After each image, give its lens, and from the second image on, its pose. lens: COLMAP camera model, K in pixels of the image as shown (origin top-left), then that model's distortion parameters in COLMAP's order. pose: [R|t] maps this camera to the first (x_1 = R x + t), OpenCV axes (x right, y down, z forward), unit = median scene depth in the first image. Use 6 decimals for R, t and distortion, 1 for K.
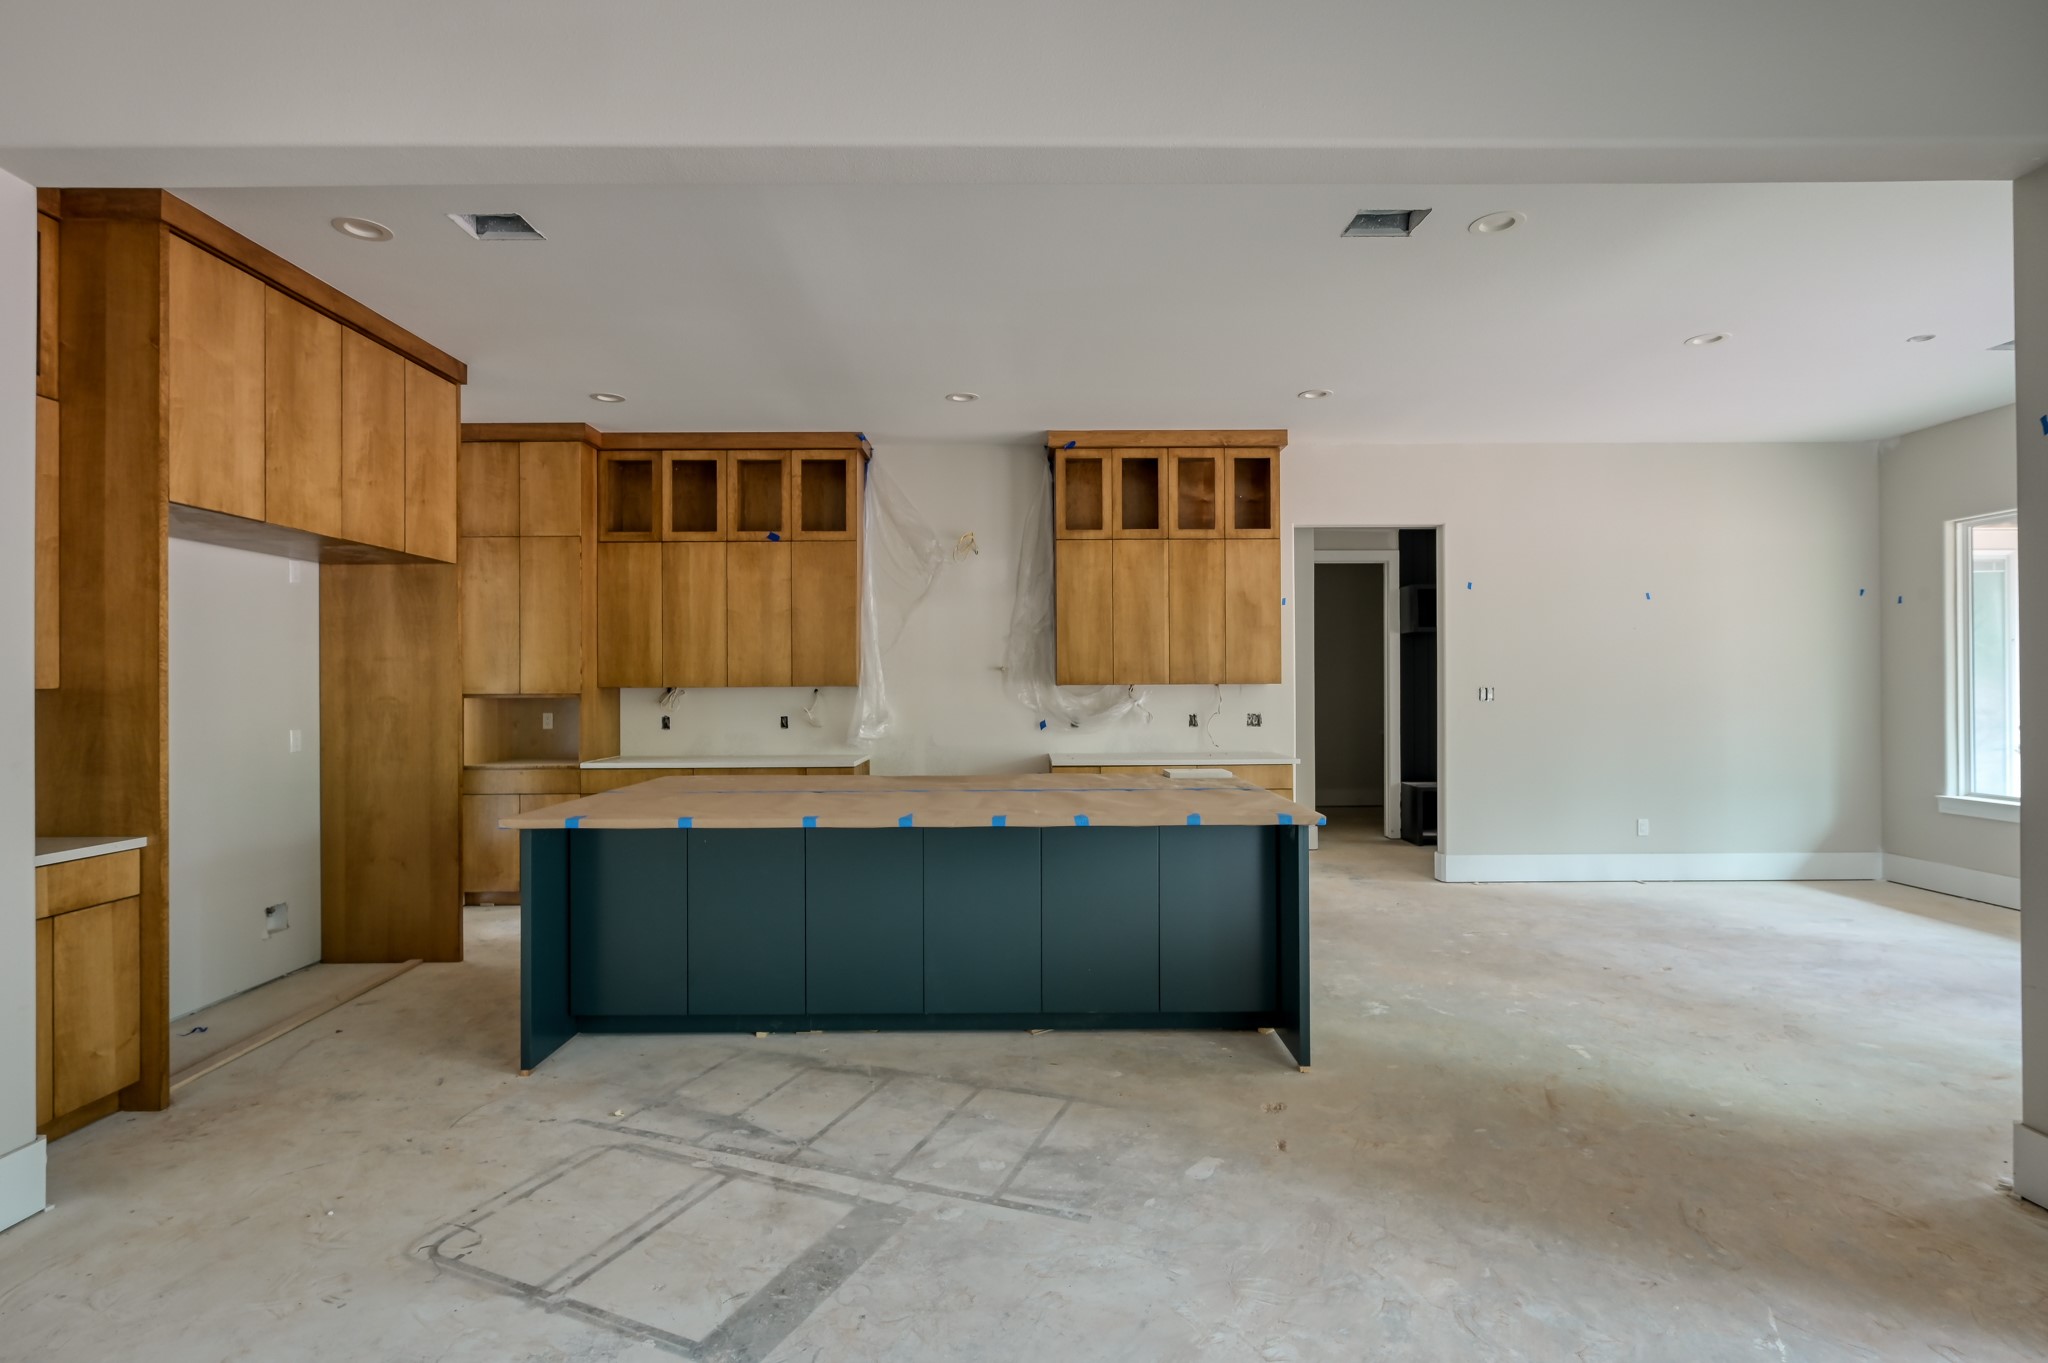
lens RADIAL K [[987.4, 0, 1016.6], [0, 987.4, 682.6], [0, 0, 1]] dist [-0.002755, 0.001563]
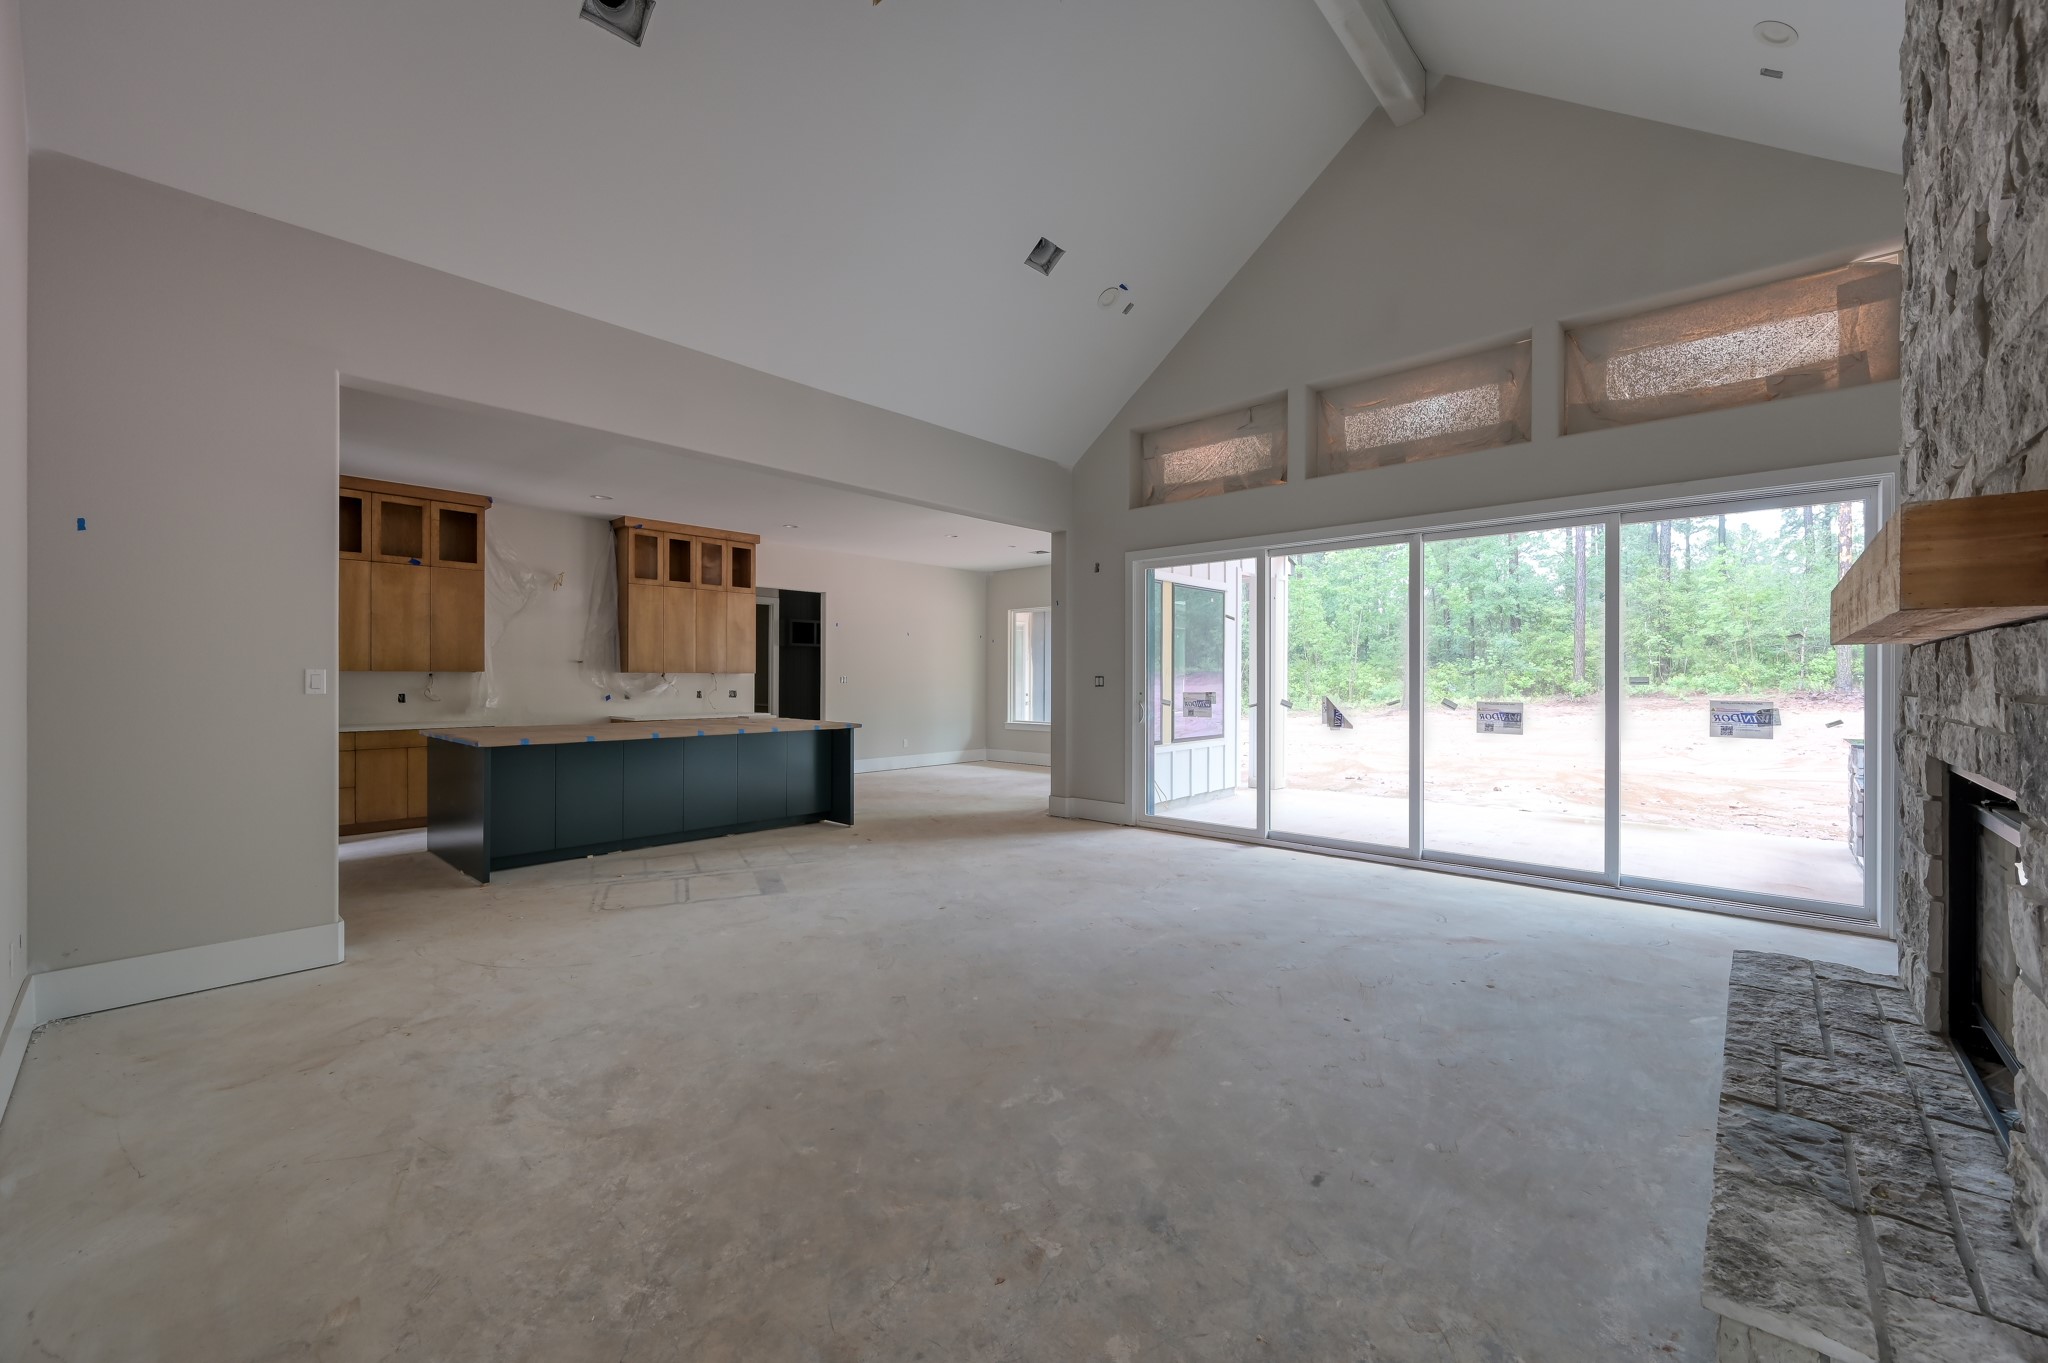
lens RADIAL K [[813.9, 0, 1025.4], [0, 813.9, 676.1], [0, 0, 1]] dist [-0.002882, 0.000041]
pose [[0.672605, 0.008935, 0.739948, -0.520793], [-0.006155, 0.999960, -0.006479, 0.013014], [-0.739976, -0.000196, 0.672633, -0.391896]]
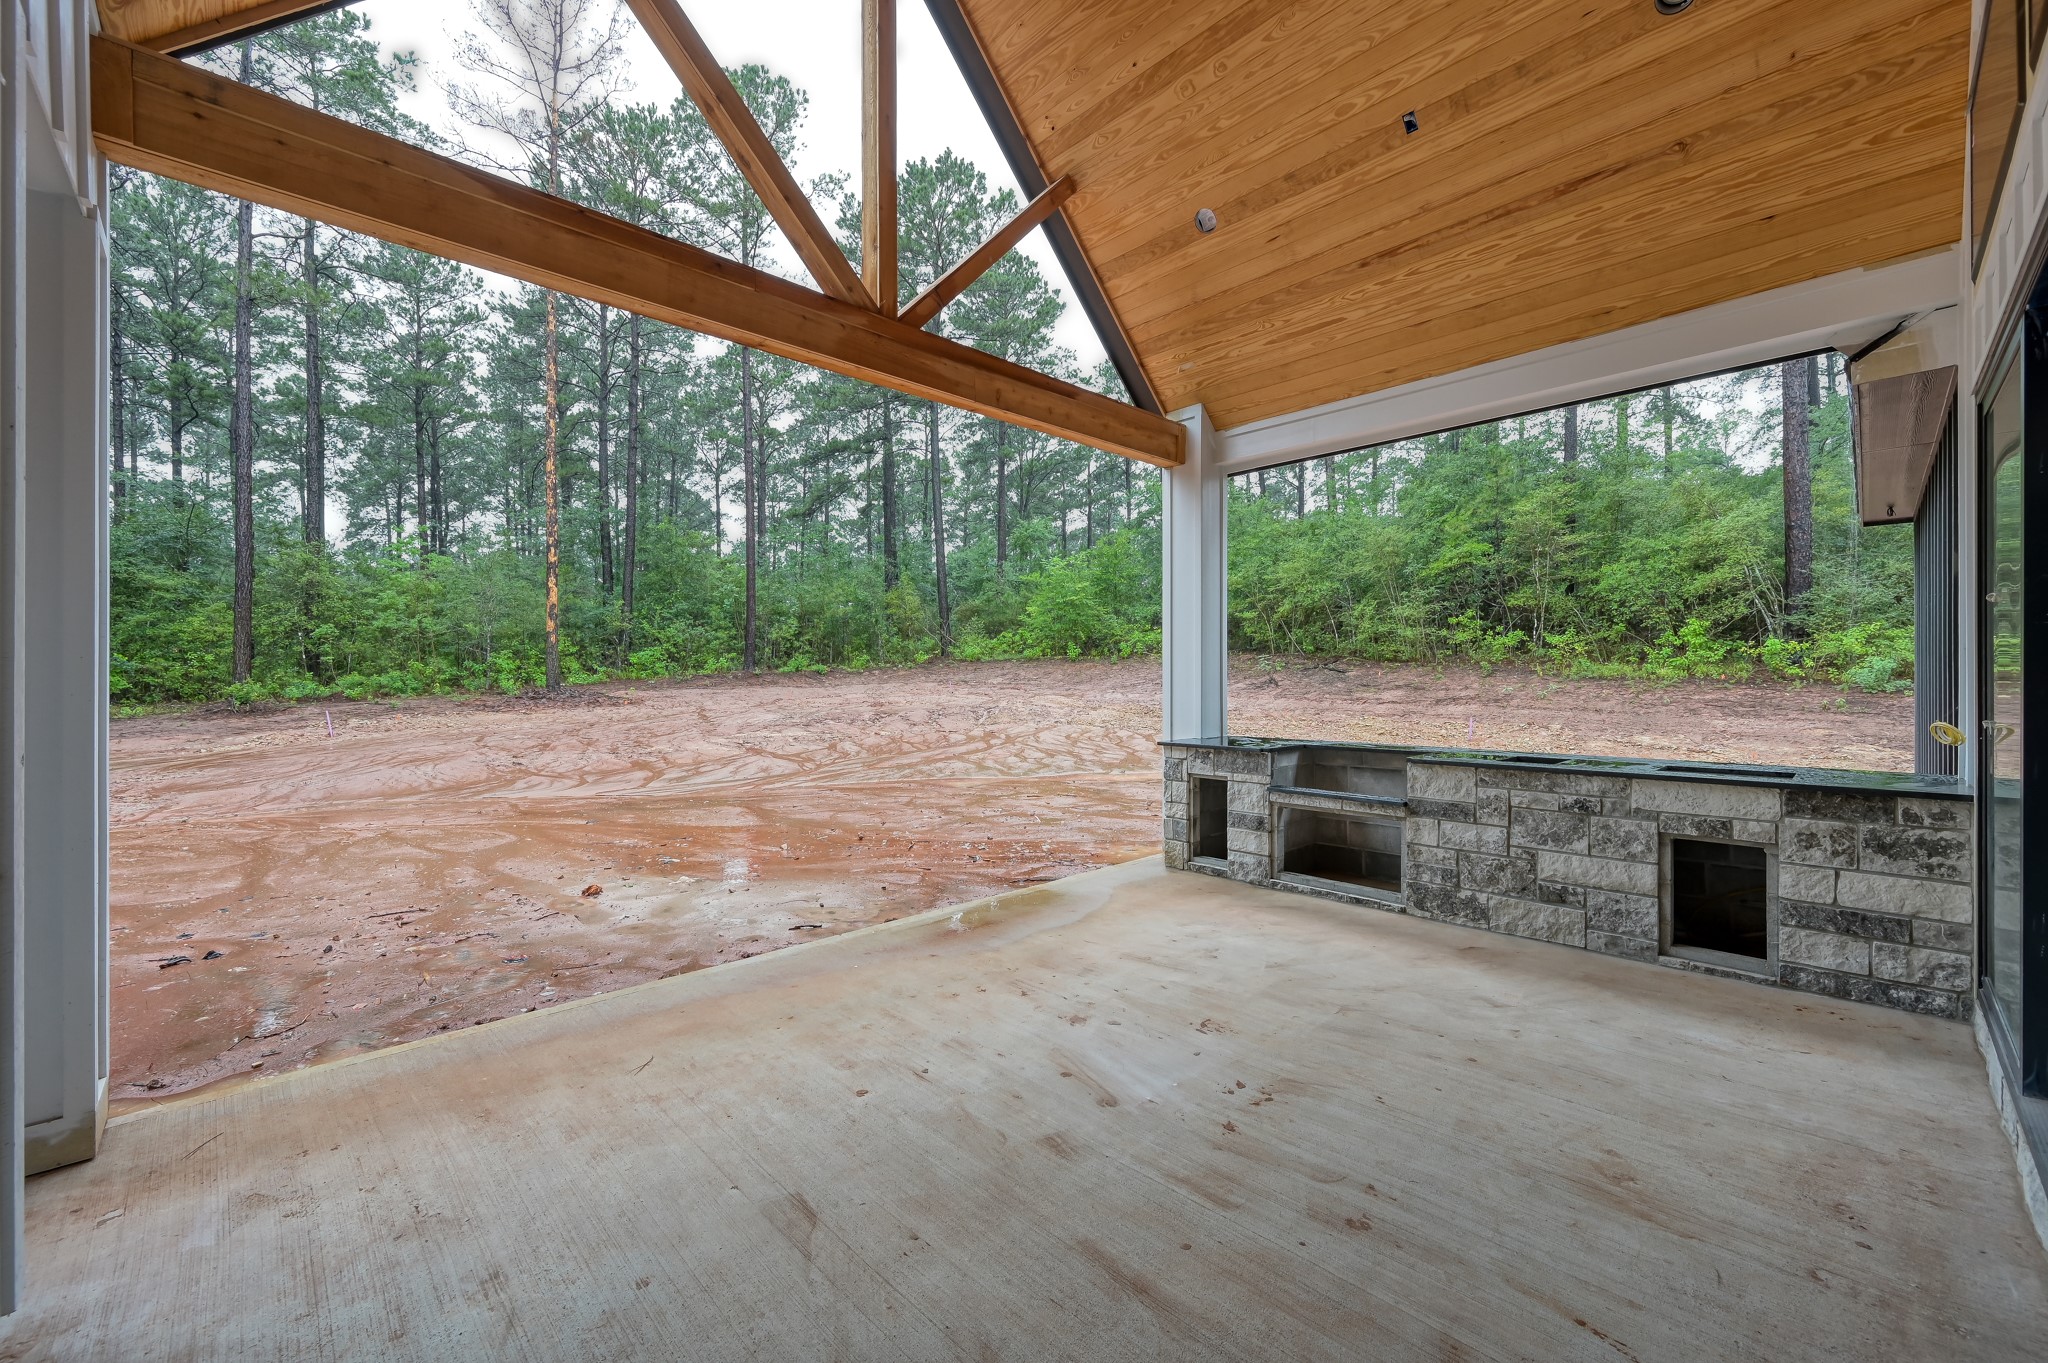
lens RADIAL K [[813.9, 0, 1013.4], [0, 813.9, 679.9], [0, 0, 1]] dist [-0.002882, 0.000041]
pose [[-0.680323, 0.005995, 0.732888, 0.491685], [0.006113, 0.999978, -0.002505, 0.013657], [-0.732887, 0.002776, -0.680344, 0.334136]]
